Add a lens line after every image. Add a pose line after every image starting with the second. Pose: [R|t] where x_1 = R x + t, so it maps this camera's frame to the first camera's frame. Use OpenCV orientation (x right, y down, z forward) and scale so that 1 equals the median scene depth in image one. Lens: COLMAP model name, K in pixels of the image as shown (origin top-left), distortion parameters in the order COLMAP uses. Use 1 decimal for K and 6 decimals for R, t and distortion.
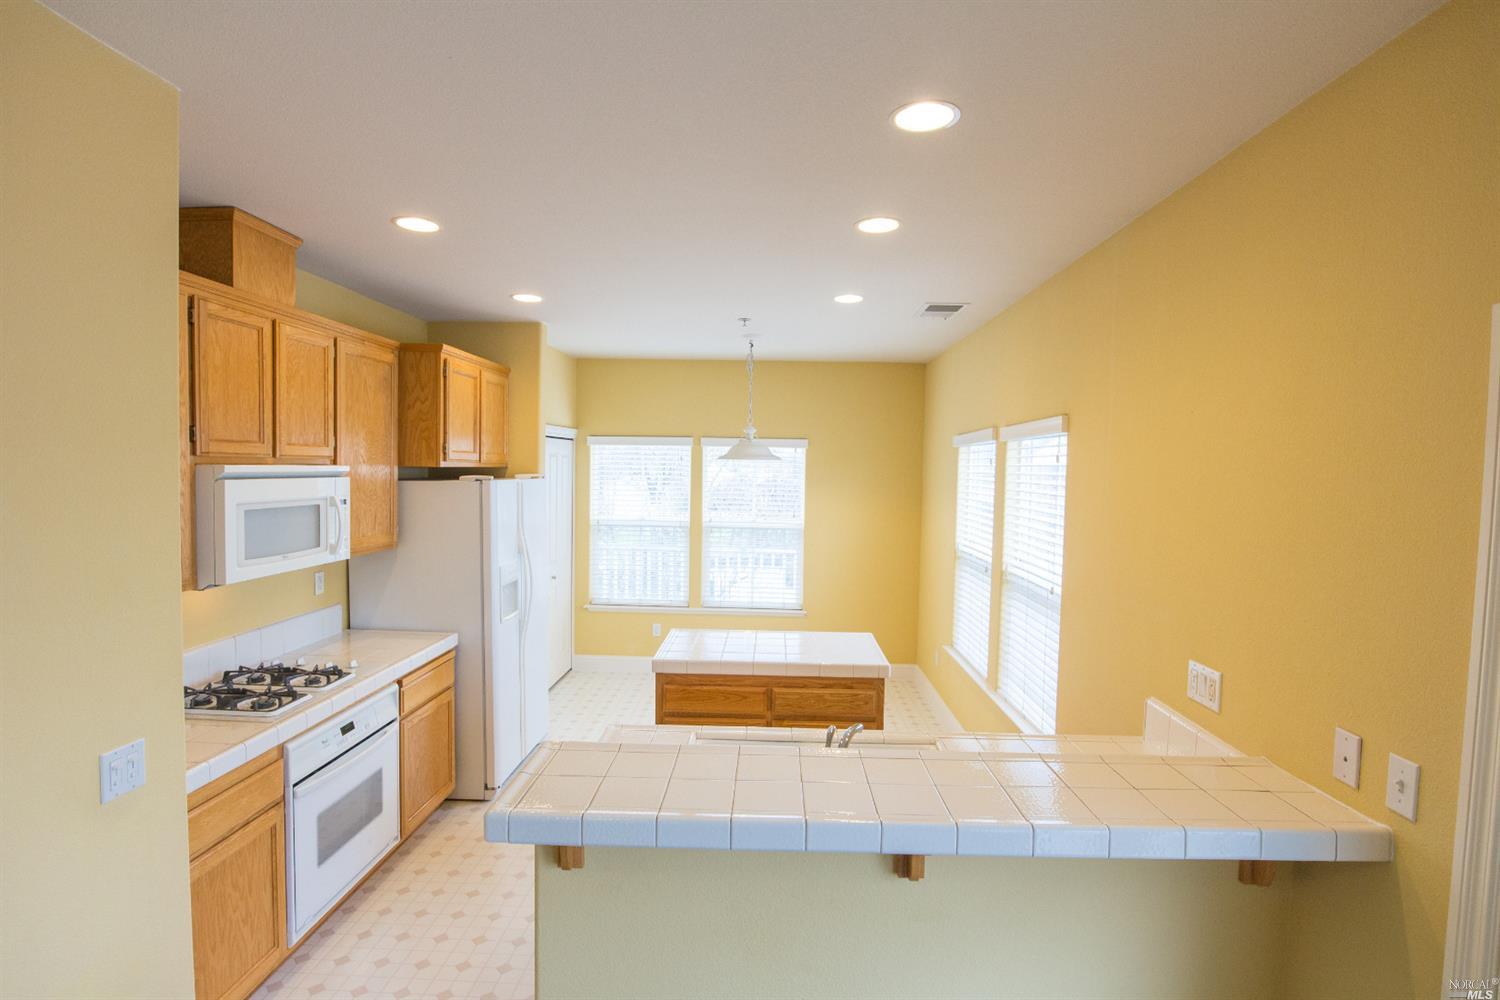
lens RADIAL K [[762.9, 0, 752.2], [0, 762.9, 500.7], [0, 0, 1]] dist [-0.016382, 0.003066]
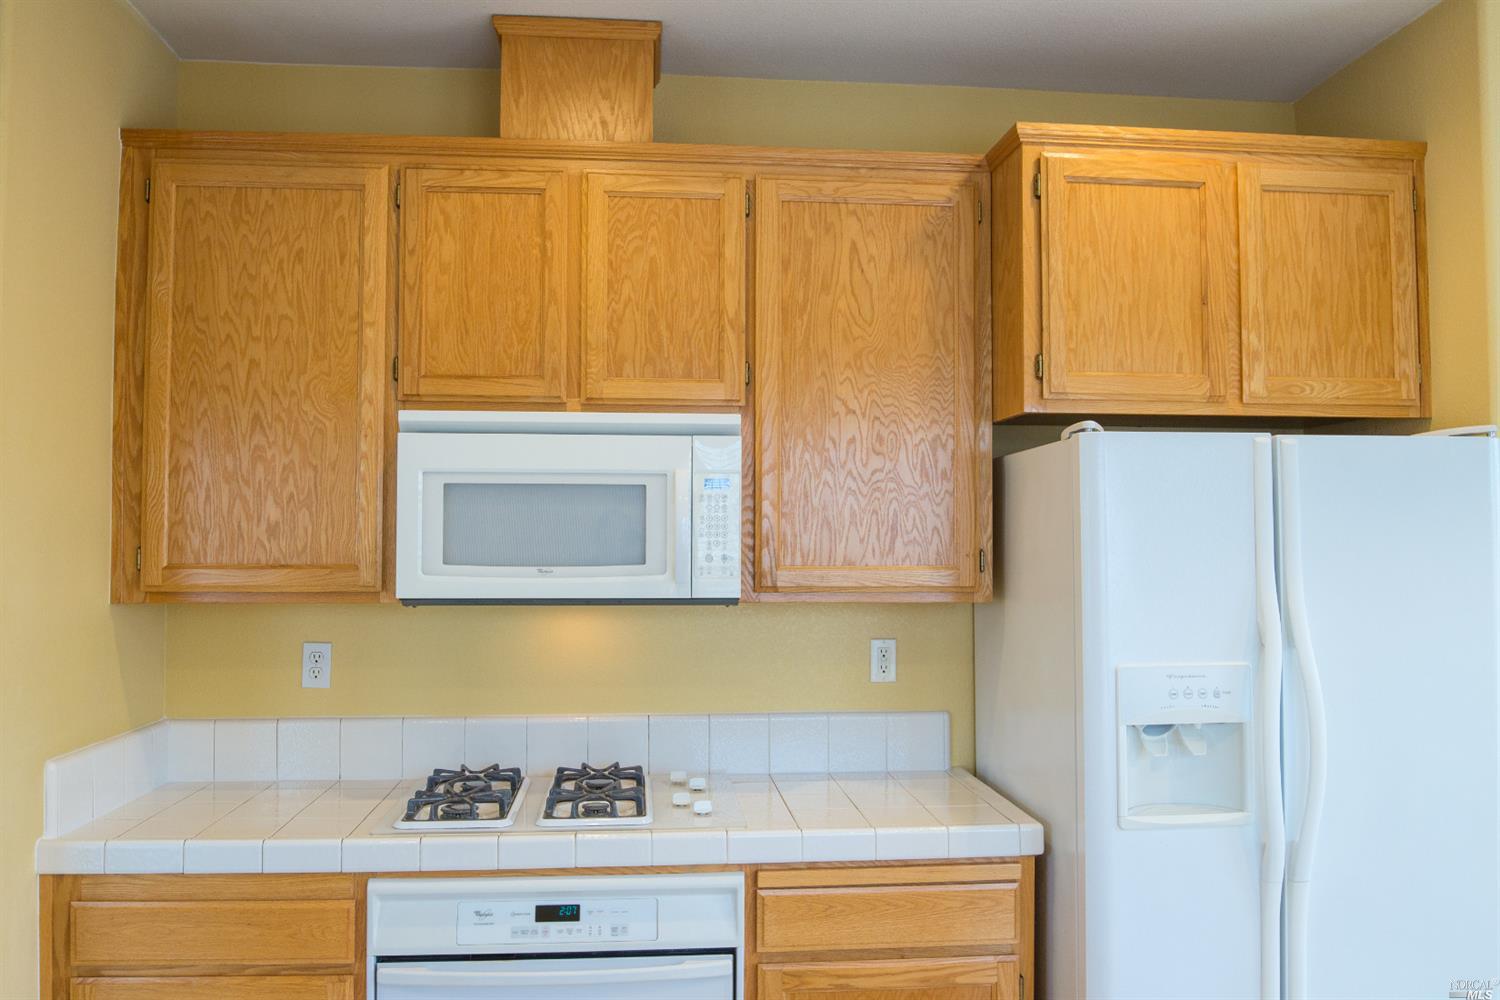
lens RADIAL K [[1167.9, 0, 746.1], [0, 1167.9, 498.0], [0, 0, 1]] dist [-0.044070, 0.002855]
pose [[0.128028, -0.055114, -0.990238, 0.212075], [-0.044315, 0.997140, -0.061228, 0.051157], [0.990780, 0.051721, 0.125220, 0.803888]]
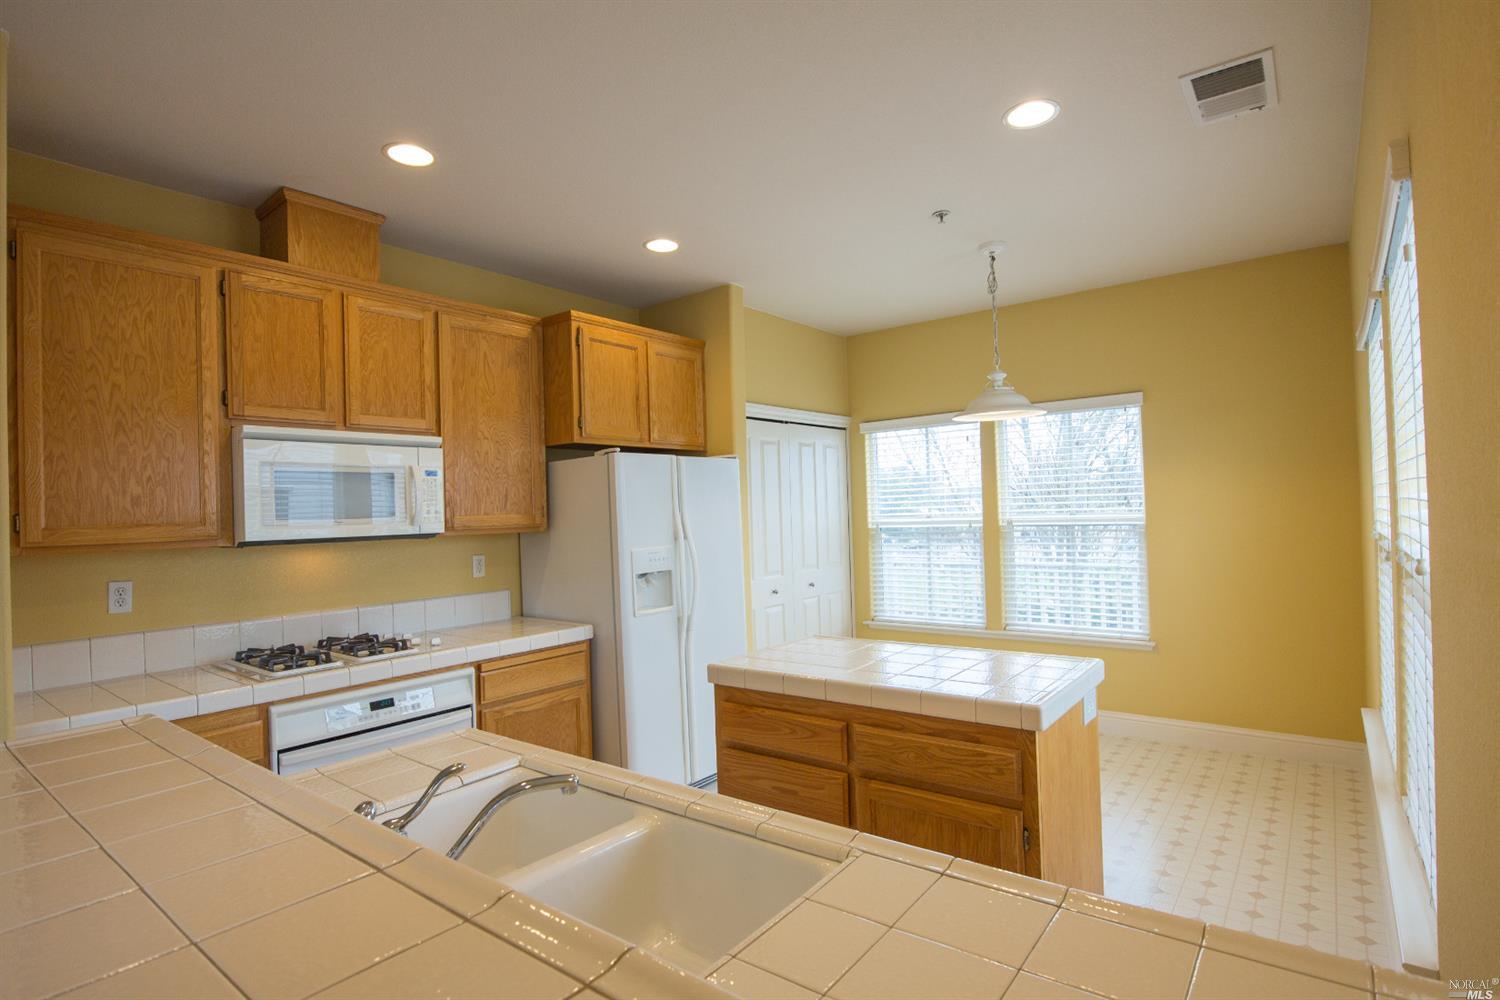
lens RADIAL K [[750.3, 0, 744.3], [0, 750.3, 501.3], [0, 0, 1]] dist [-0.021160, -0.000502]
pose [[0.803493, -0.051852, -0.593052, 0.305911], [0.019480, 0.997956, -0.060861, 0.090531], [0.594996, 0.037349, 0.802861, 0.410752]]
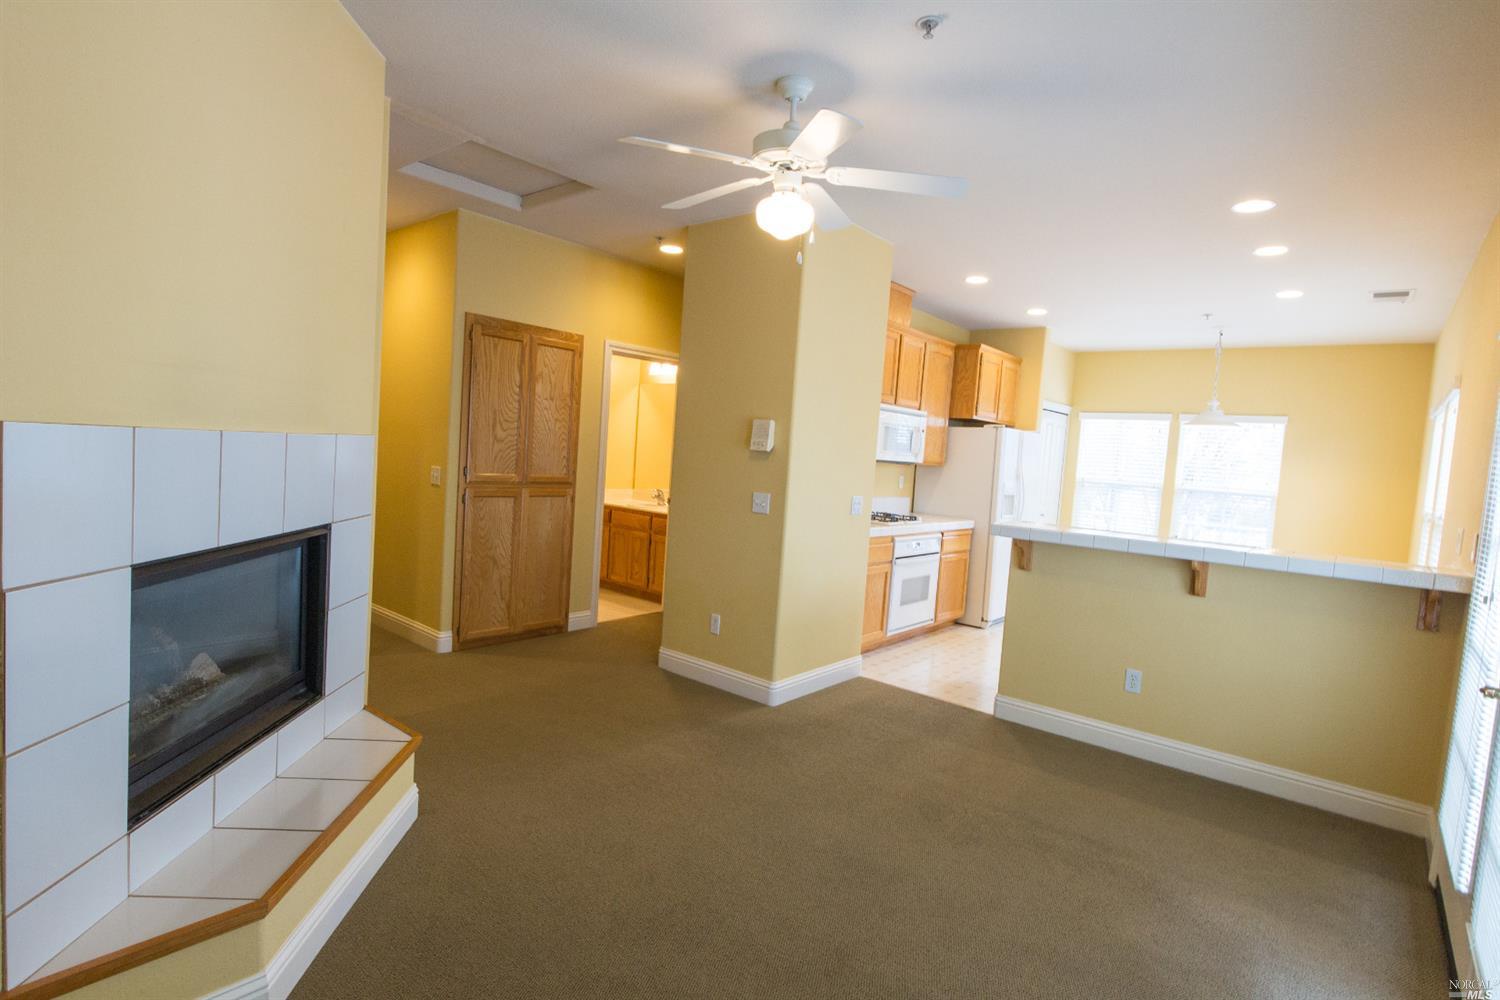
lens RADIAL K [[762.9, 0, 725.2], [0, 762.9, 503.3], [0, 0, 1]] dist [-0.016382, 0.003066]
pose [[0.778720, 0.078282, -0.622468, 0.223885], [-0.081414, 0.996404, 0.023458, 0.150421], [0.622066, 0.032411, 0.782293, -0.650367]]
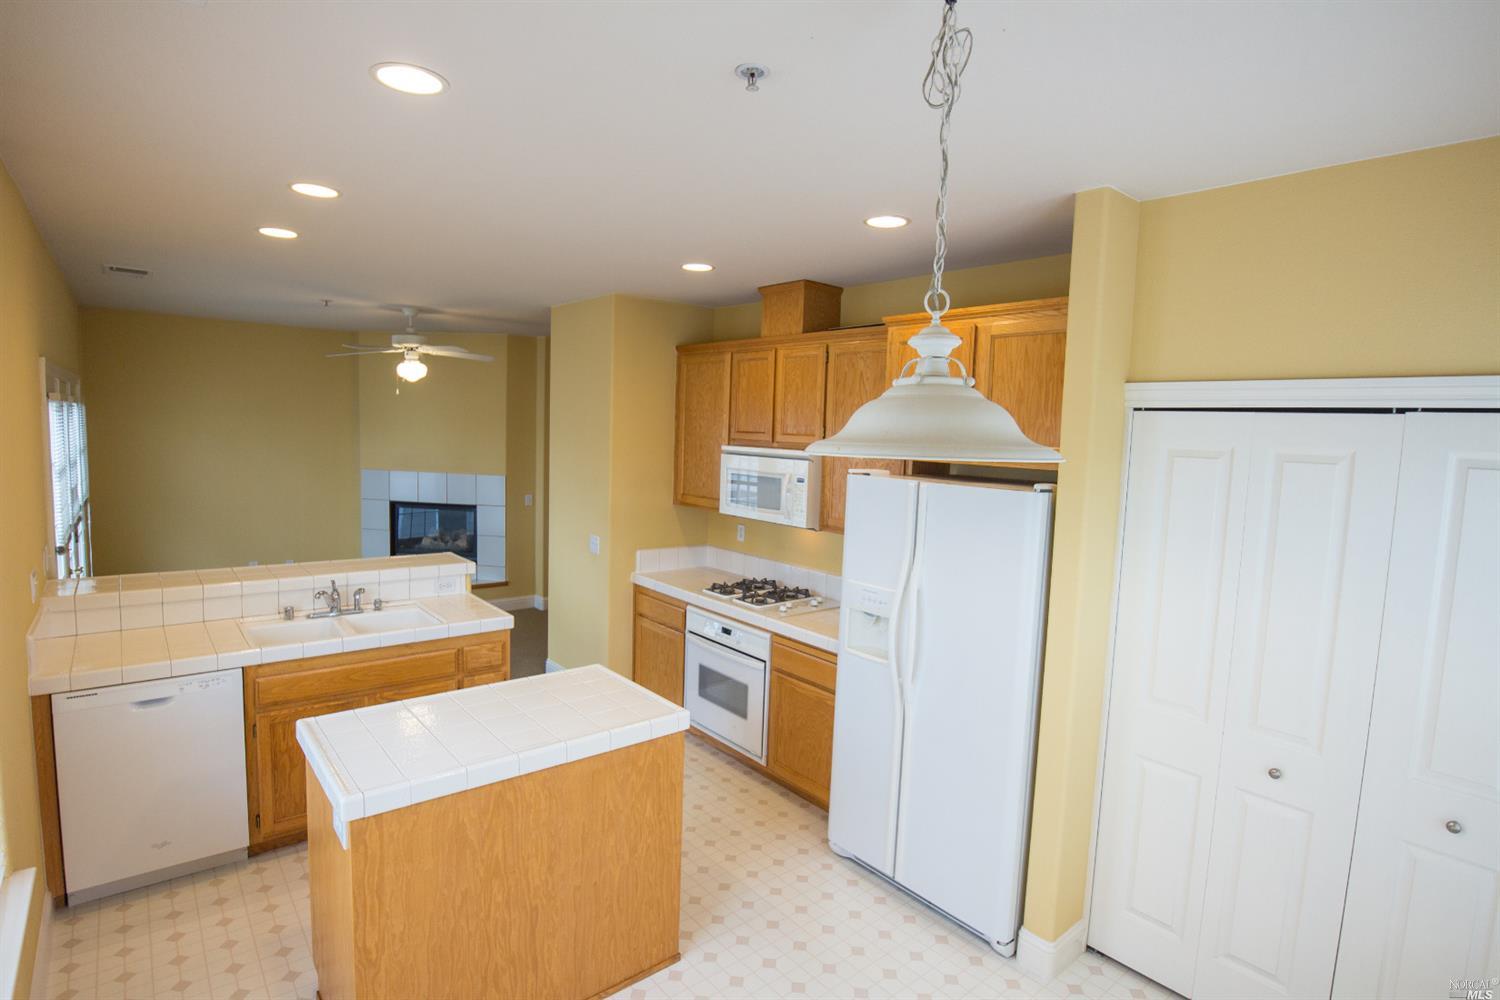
lens RADIAL K [[762.9, 0, 735.0], [0, 762.9, 502.6], [0, 0, 1]] dist [-0.016382, 0.003066]
pose [[-0.753966, 0.026450, -0.656381, 0.310412], [-0.073793, 0.989454, 0.124637, -0.095376], [0.652755, 0.142409, -0.744063, 1.621083]]
